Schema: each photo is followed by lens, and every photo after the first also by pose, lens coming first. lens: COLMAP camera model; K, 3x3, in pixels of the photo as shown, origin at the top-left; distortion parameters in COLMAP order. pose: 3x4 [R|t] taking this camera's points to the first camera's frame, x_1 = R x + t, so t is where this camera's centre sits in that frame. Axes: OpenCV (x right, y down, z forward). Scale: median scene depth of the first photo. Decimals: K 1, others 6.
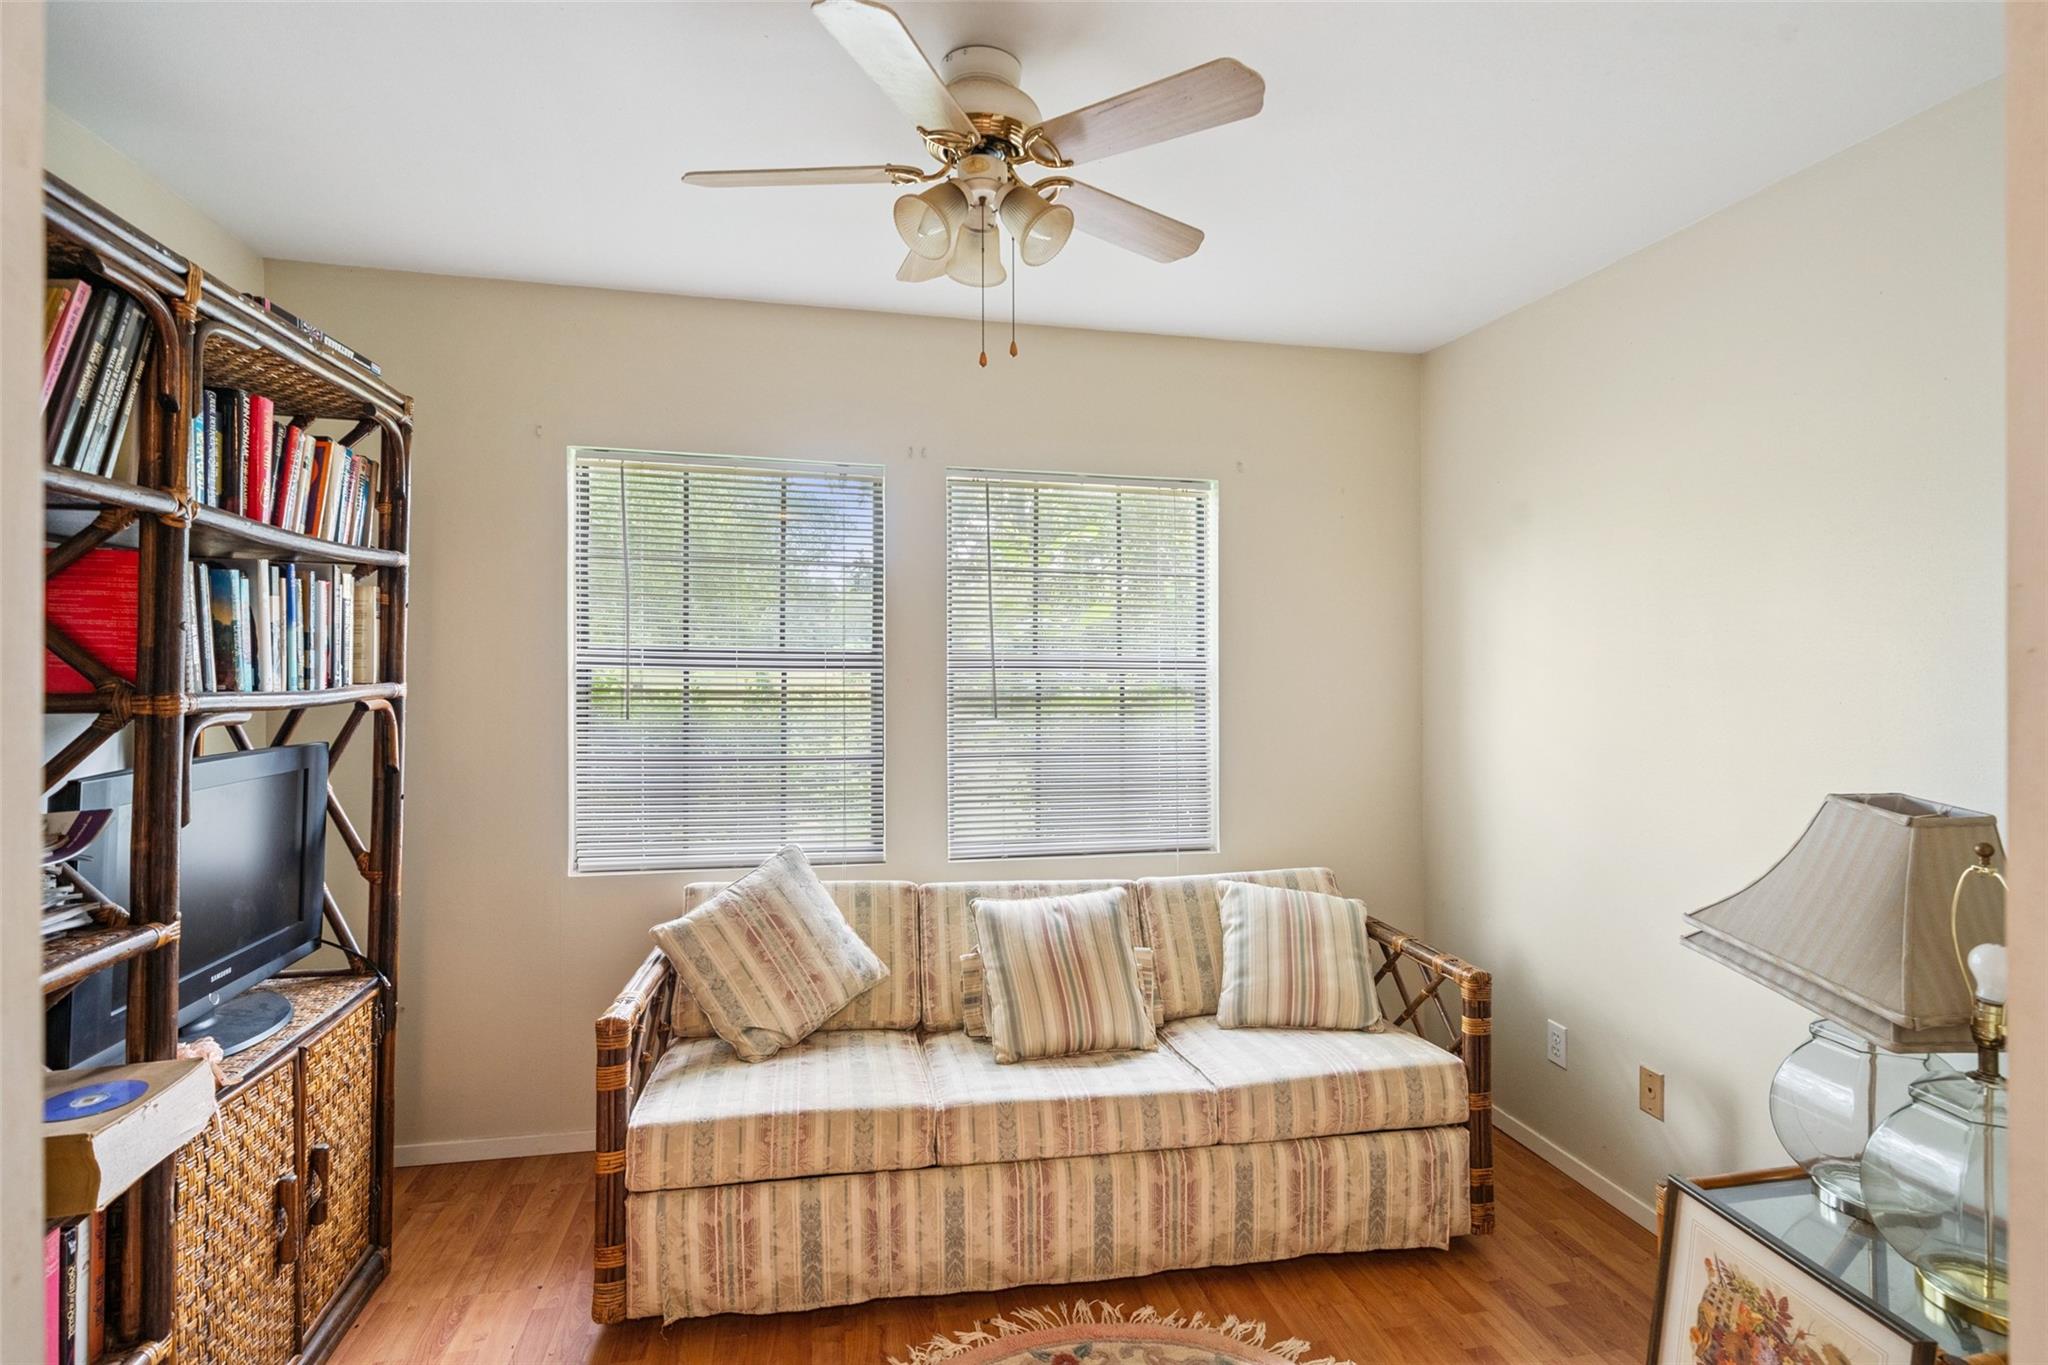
lens RADIAL K [[943.3, 0, 1005.9], [0, 943.3, 626.4], [0, 0, 1]] dist [0.000463, 0.000041]
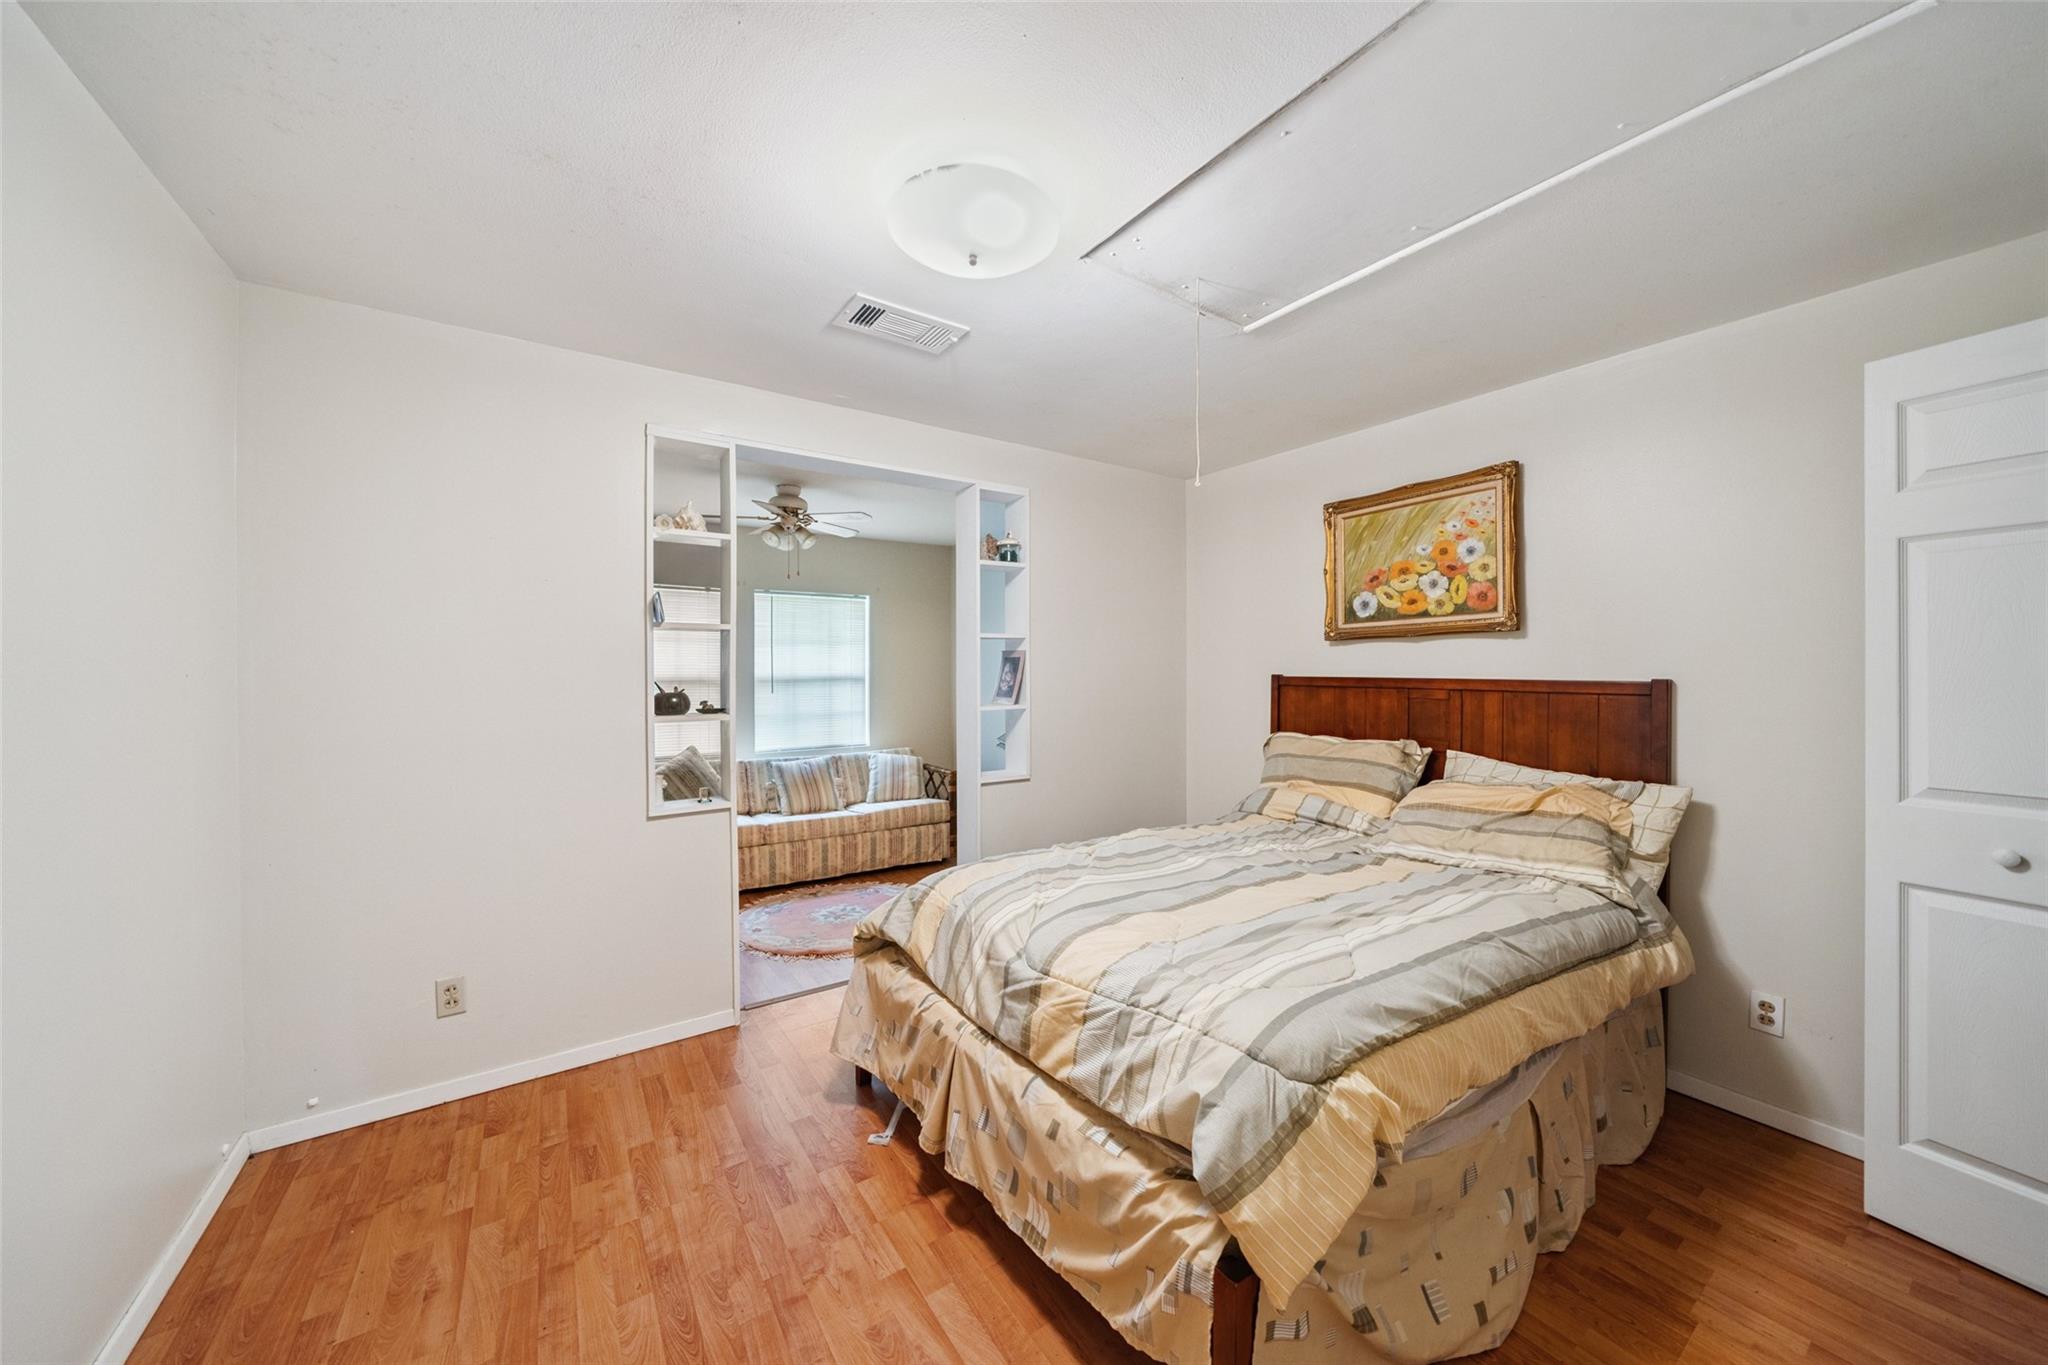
lens RADIAL K [[707.1, 0, 1017.6], [0, 707.1, 663.6], [0, 0, 1]] dist [-0.000074, -0.000001]
pose [[0.924174, -0.006712, 0.381914, -0.159926], [-0.000453, 0.999826, 0.018669, -0.015492], [-0.381973, -0.017426, 0.924009, -1.118869]]
